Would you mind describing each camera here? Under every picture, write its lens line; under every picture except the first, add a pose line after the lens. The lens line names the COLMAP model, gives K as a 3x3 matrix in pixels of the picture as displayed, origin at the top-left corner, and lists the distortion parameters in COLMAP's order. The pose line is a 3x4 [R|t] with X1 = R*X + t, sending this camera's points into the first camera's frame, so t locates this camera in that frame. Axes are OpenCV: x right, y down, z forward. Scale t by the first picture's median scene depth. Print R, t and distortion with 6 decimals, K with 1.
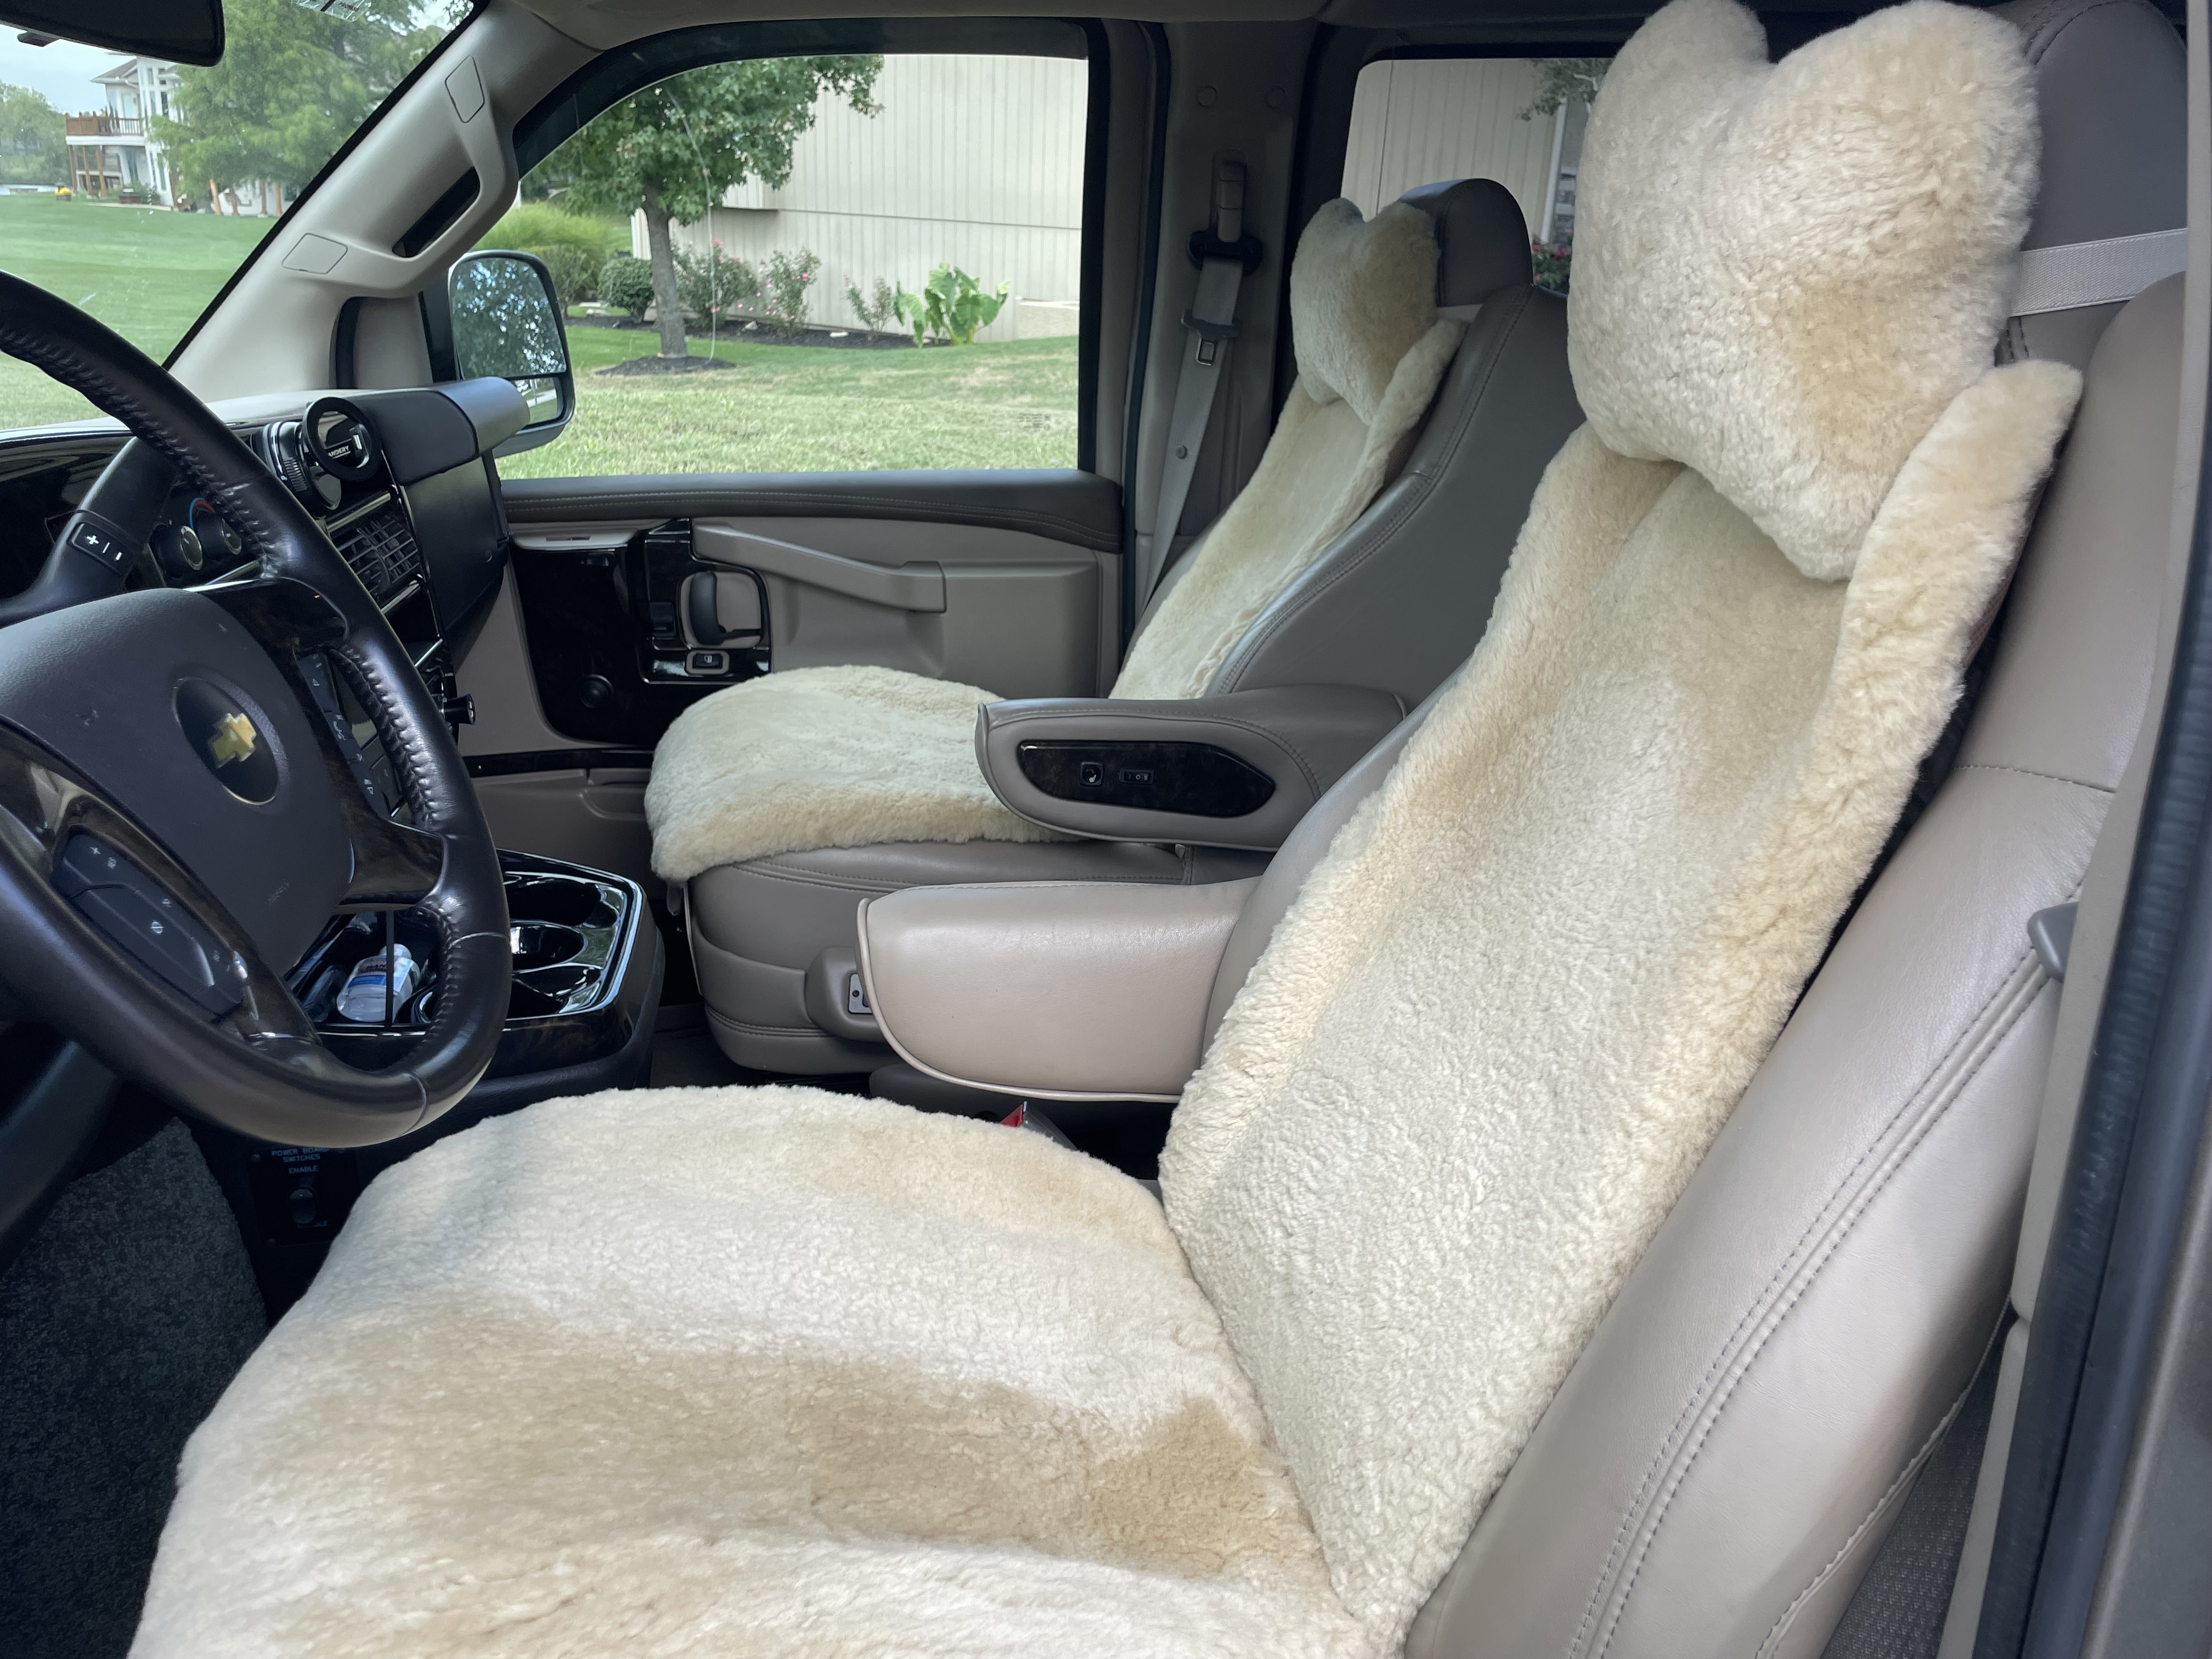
lens RADIAL K [[1700.6, 0, 1106.0], [0, 1700.6, 829.5], [0, 0, 1]] dist [0.101170, -0.167396]
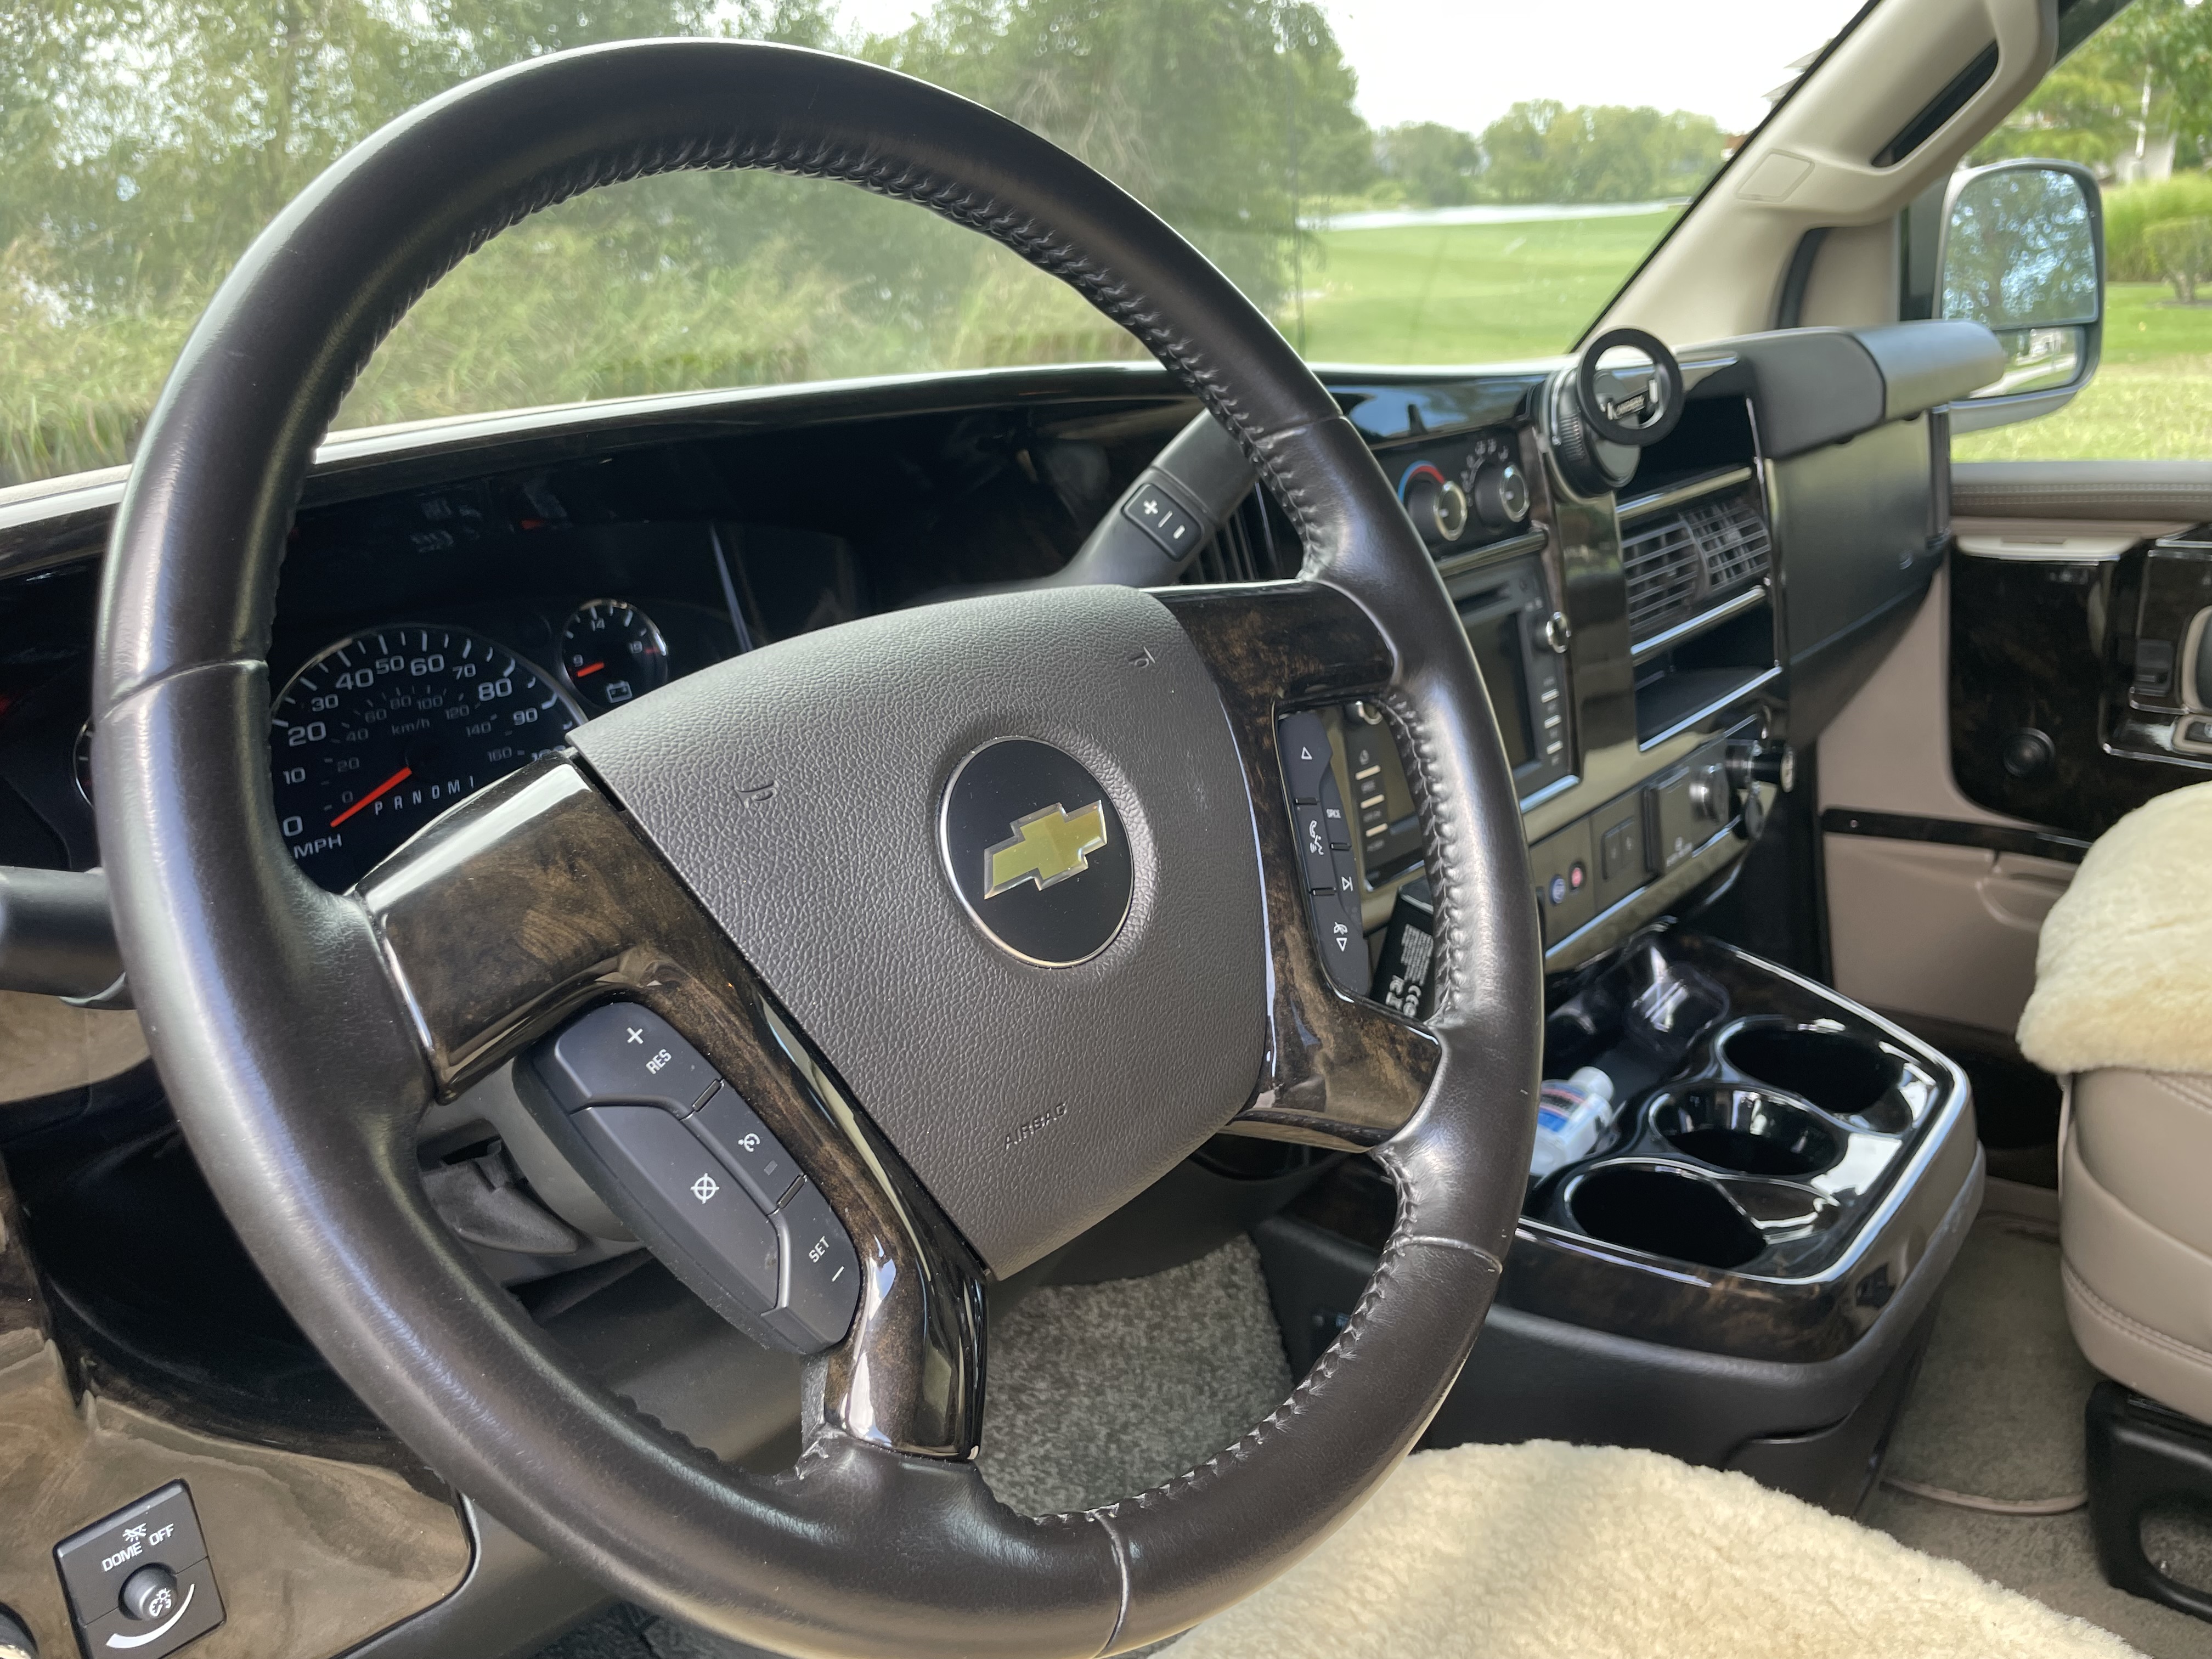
lens RADIAL K [[1700.6, 0, 1106.0], [0, 1700.6, 829.5], [0, 0, 1]] dist [0.101170, -0.167396]
pose [[0.668367, 0.184359, -0.720623, -0.033778], [-0.180635, 0.980026, 0.083187, -0.052669], [0.721566, 0.074570, 0.688318, 0.289352]]
